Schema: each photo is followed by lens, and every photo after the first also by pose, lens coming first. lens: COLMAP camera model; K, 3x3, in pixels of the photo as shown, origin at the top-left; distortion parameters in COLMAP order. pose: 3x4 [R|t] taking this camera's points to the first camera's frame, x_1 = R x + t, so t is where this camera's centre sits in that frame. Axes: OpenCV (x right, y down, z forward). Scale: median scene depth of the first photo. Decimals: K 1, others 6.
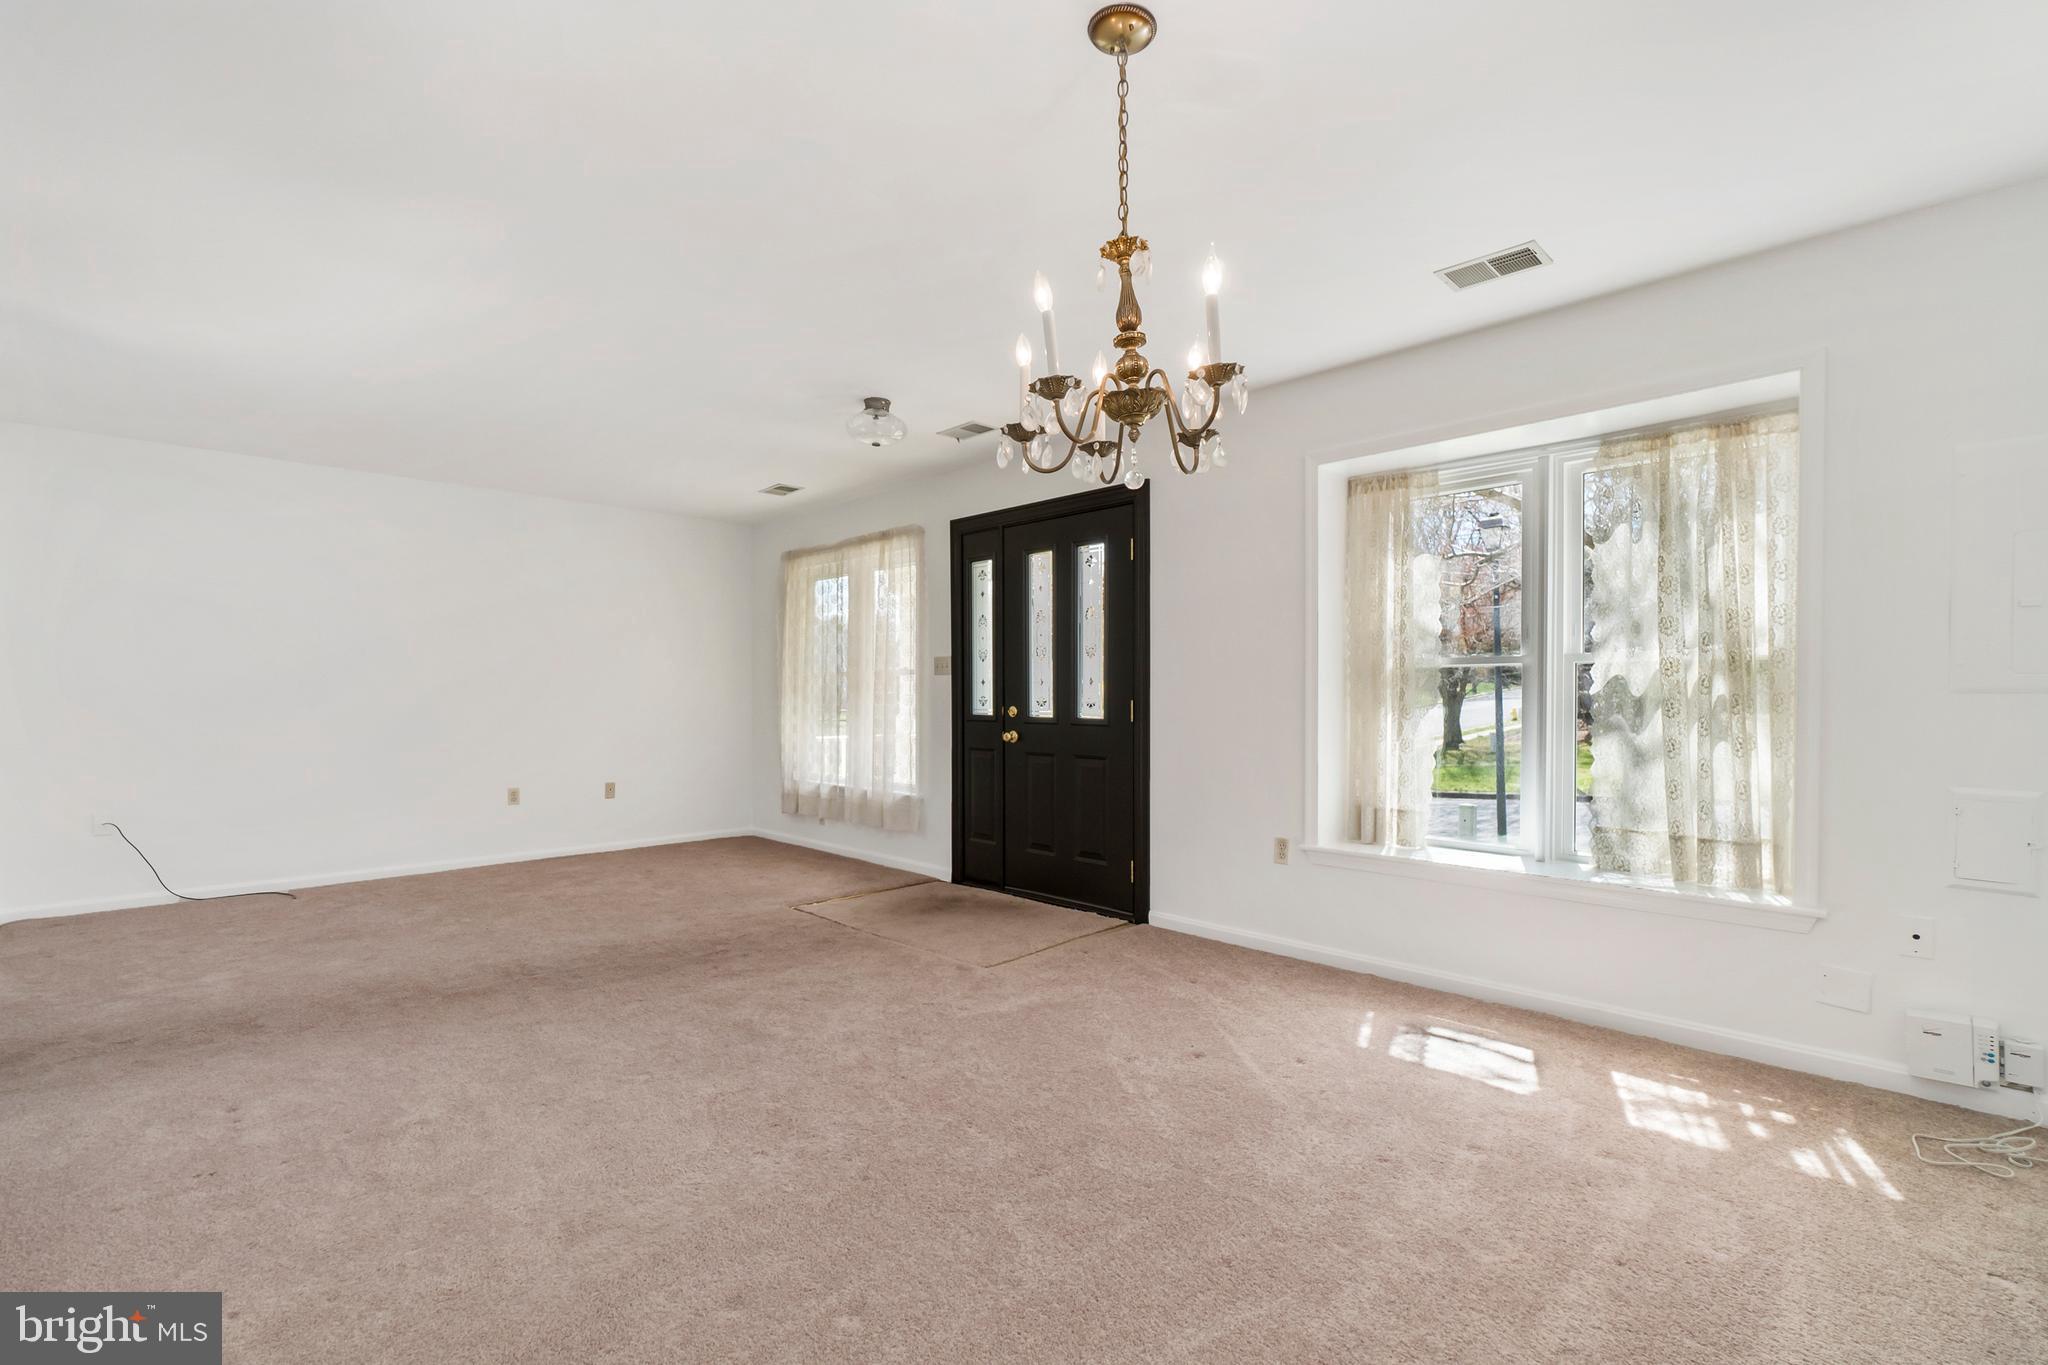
lens RADIAL K [[892.6, 0, 1002.5], [0, 892.6, 723.7], [0, 0, 1]] dist [-0.000655, 0.000473]
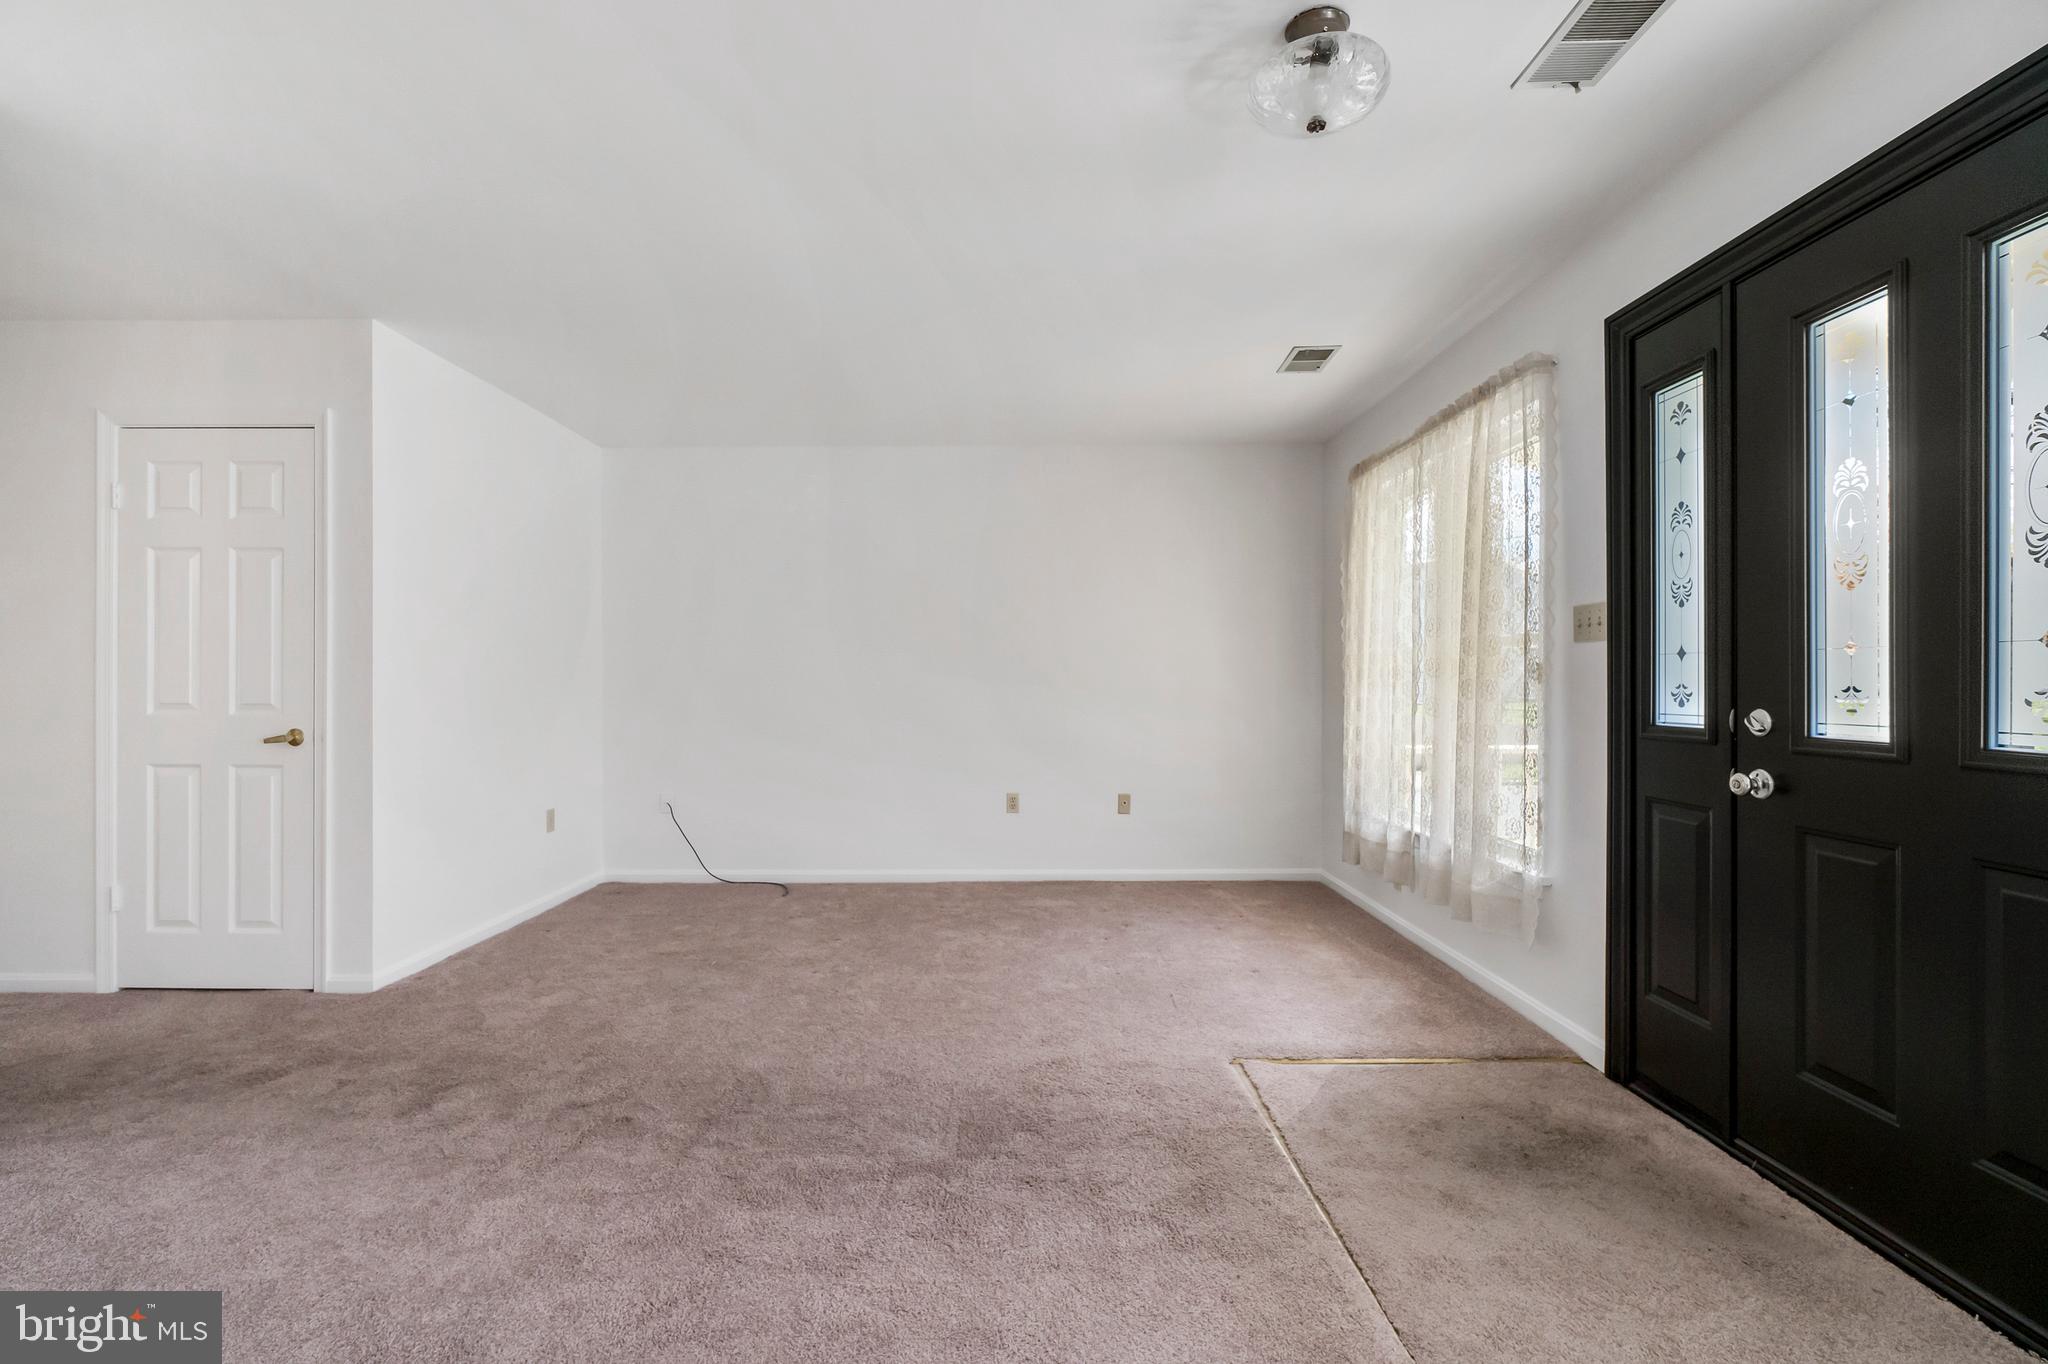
lens RADIAL K [[892.6, 0, 1017.5], [0, 892.6, 687.9], [0, 0, 1]] dist [-0.000655, 0.000473]
pose [[0.721125, 0.002936, -0.692799, 0.049625], [-0.022161, 0.999577, -0.018831, -0.013758], [0.692450, 0.028933, 0.720885, 0.463428]]
